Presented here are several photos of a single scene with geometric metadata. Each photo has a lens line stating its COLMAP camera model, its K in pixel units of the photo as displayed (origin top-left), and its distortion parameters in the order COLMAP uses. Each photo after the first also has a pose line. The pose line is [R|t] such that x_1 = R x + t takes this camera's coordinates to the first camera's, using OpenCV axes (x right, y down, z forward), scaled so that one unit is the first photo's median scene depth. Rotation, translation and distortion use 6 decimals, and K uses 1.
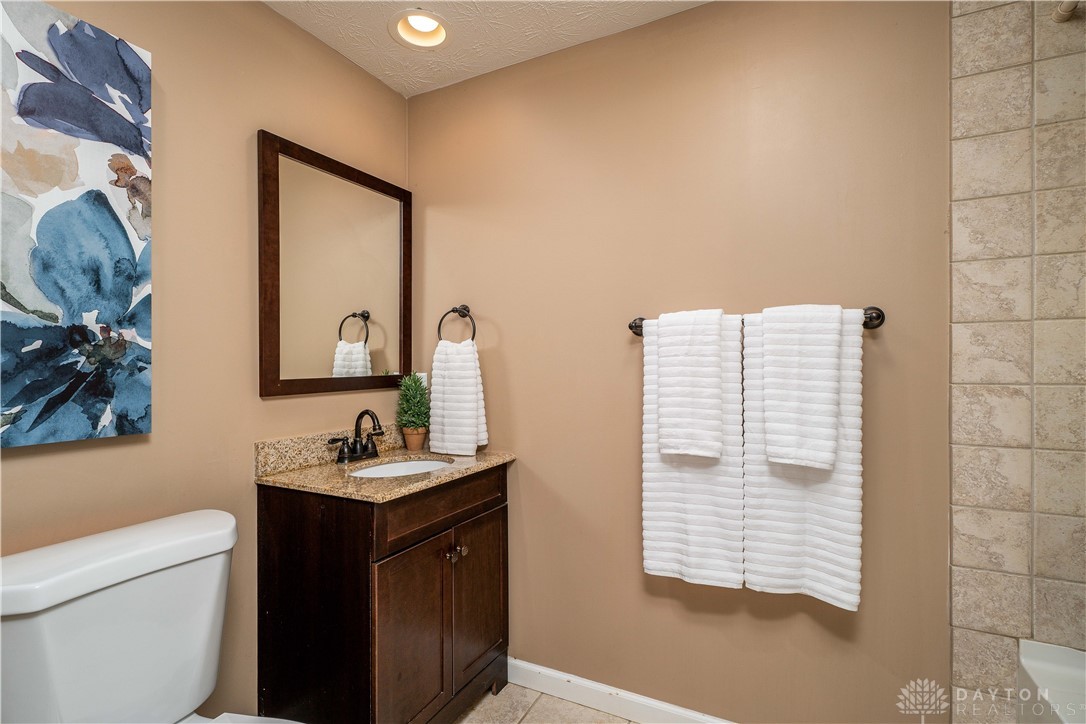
lens RADIAL K [[503.5, 0, 541.4], [0, 503.5, 365.5], [0, 0, 1]] dist [-0.003023, -0.000052]
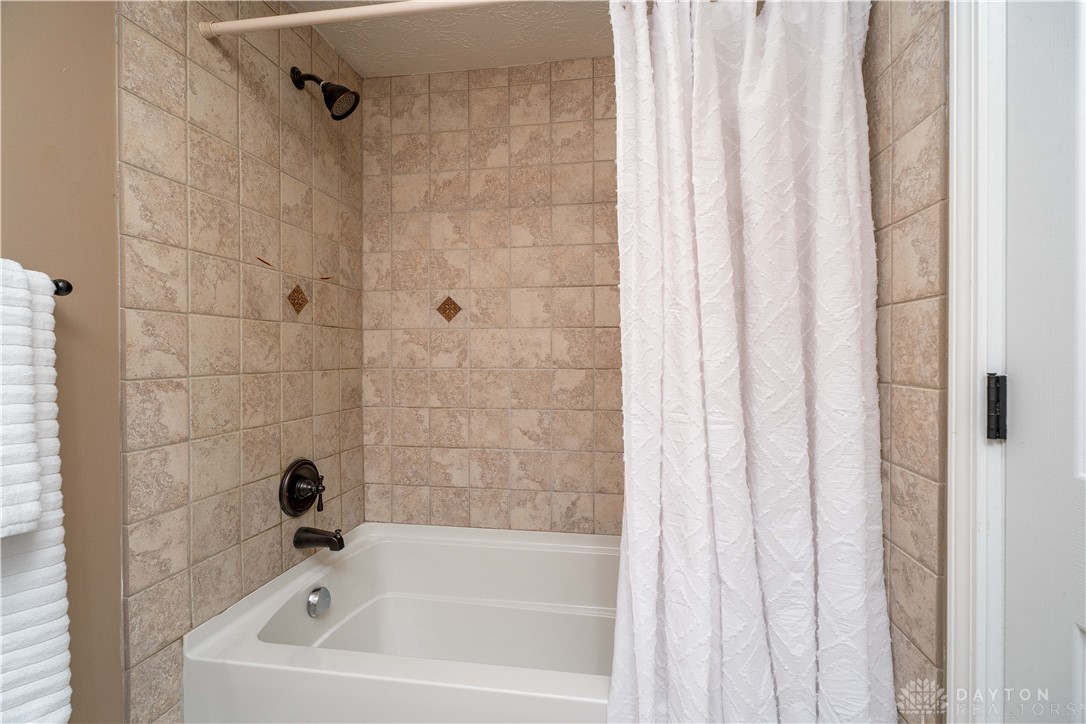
lens RADIAL K [[503.5, 0, 539.5], [0, 503.5, 356.4], [0, 0, 1]] dist [-0.003023, -0.000052]
pose [[-0.287042, 0.000357, 0.957918, -0.186773], [0.004636, 0.999989, 0.001017, -0.001031], [-0.957907, 0.004732, -0.287041, 0.598403]]
